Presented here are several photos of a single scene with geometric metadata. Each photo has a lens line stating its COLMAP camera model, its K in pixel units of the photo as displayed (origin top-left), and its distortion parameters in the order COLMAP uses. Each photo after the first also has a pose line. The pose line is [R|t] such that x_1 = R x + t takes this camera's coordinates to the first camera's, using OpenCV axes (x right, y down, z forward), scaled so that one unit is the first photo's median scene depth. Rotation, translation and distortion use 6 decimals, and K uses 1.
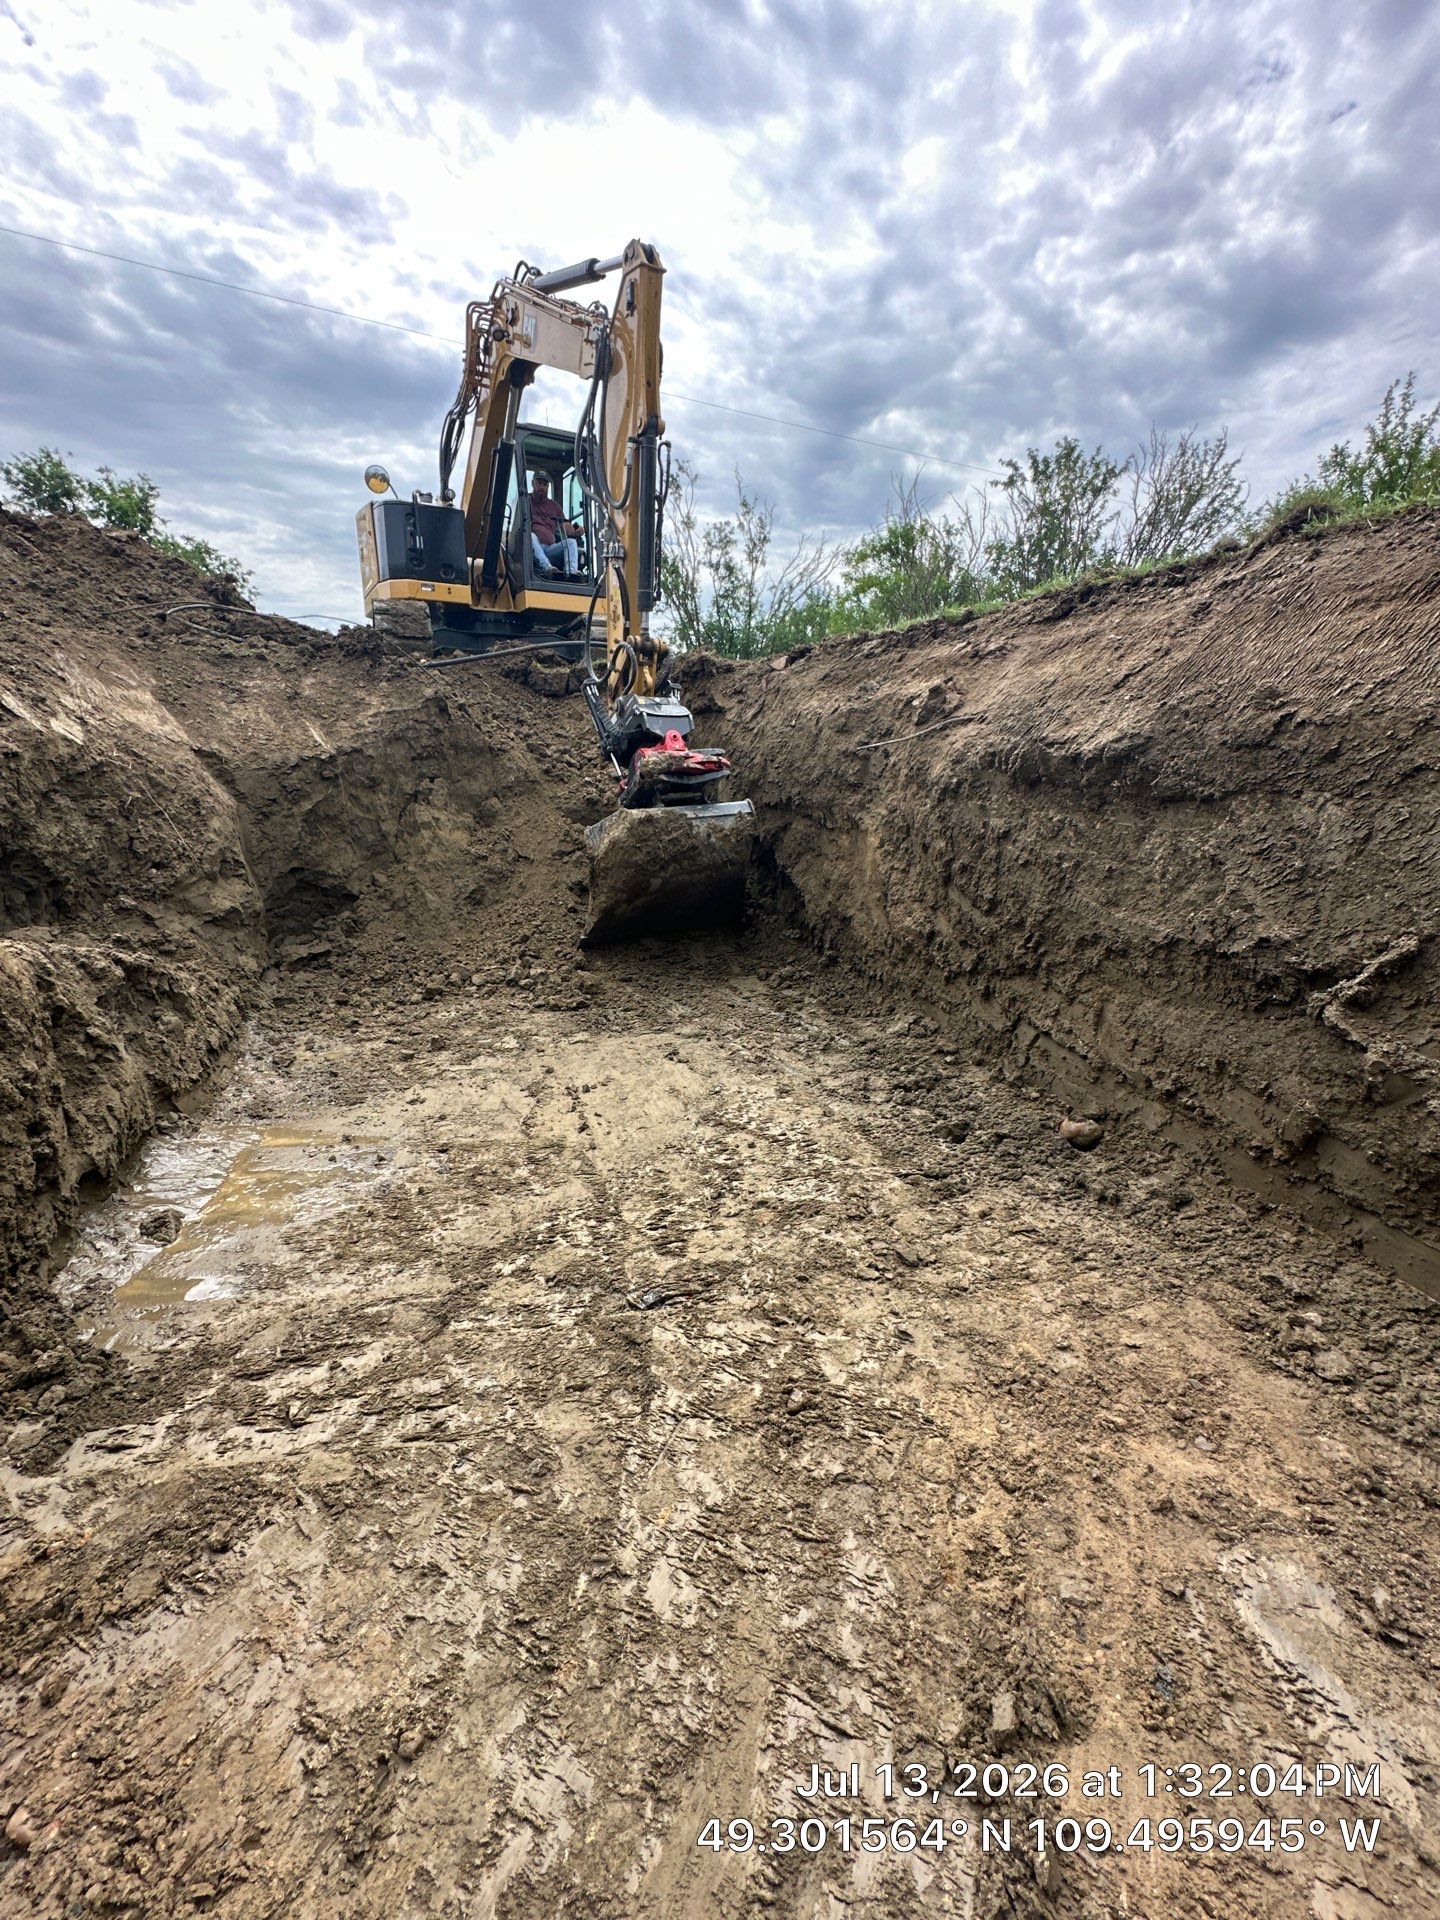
lens RADIAL K [[795.9, 0, 715.5], [0, 795.9, 964.4], [0, 0, 1]] dist [0.001387, -0.001511]
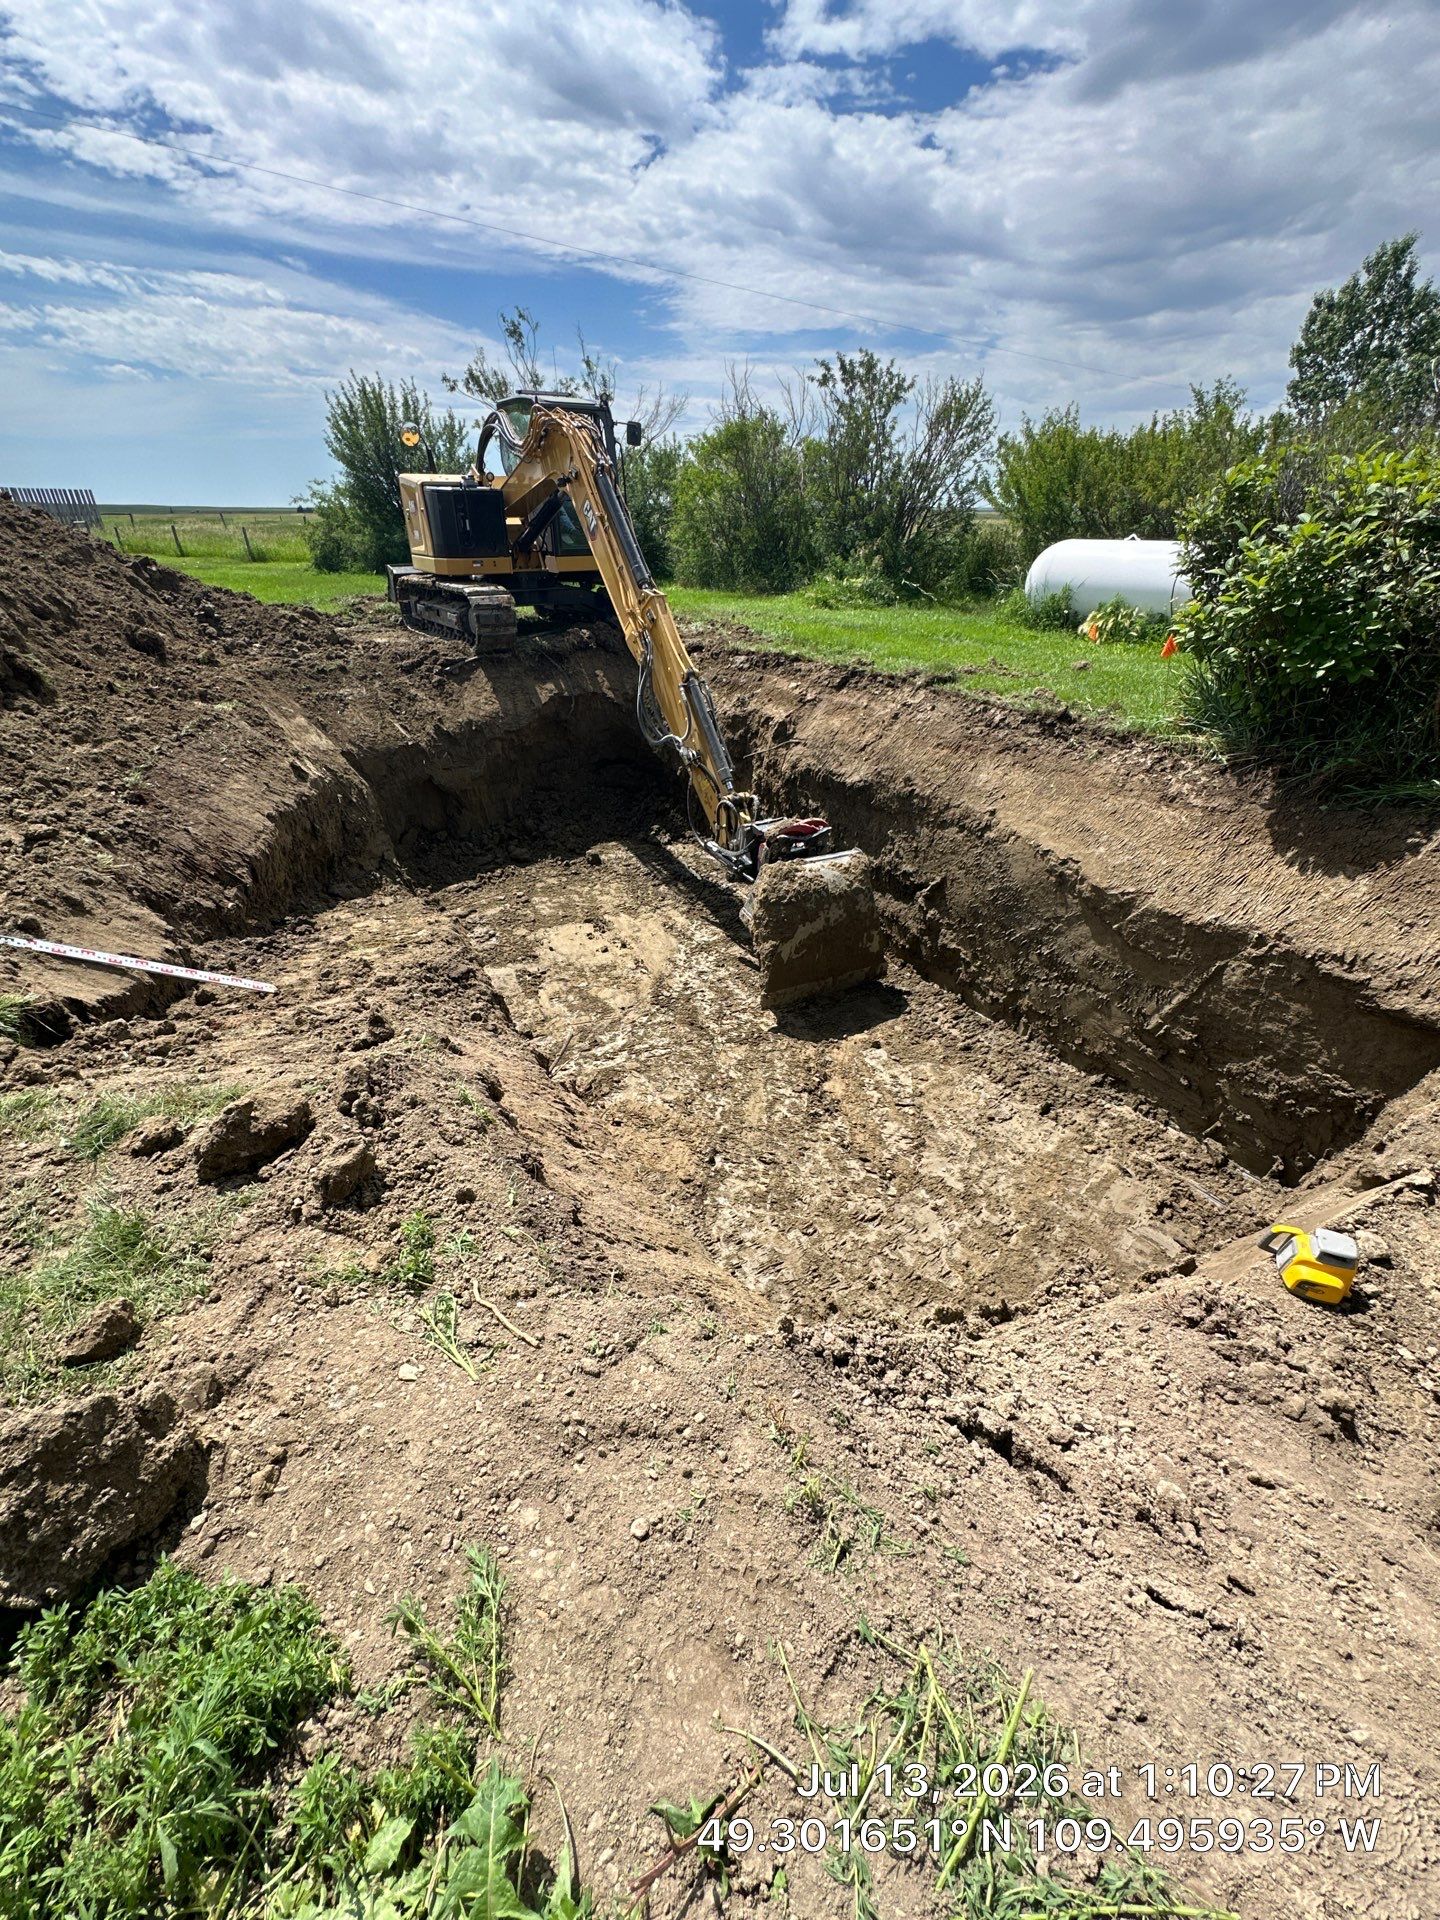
lens RADIAL K [[795.9, 0, 704.1], [0, 795.9, 961.3], [0, 0, 1]] dist [0.001387, -0.001511]
pose [[0.979172, -0.098503, 0.177534, -0.272009], [0.049173, 0.963446, 0.263350, -0.263297], [-0.196986, -0.249135, 0.948224, -0.831266]]
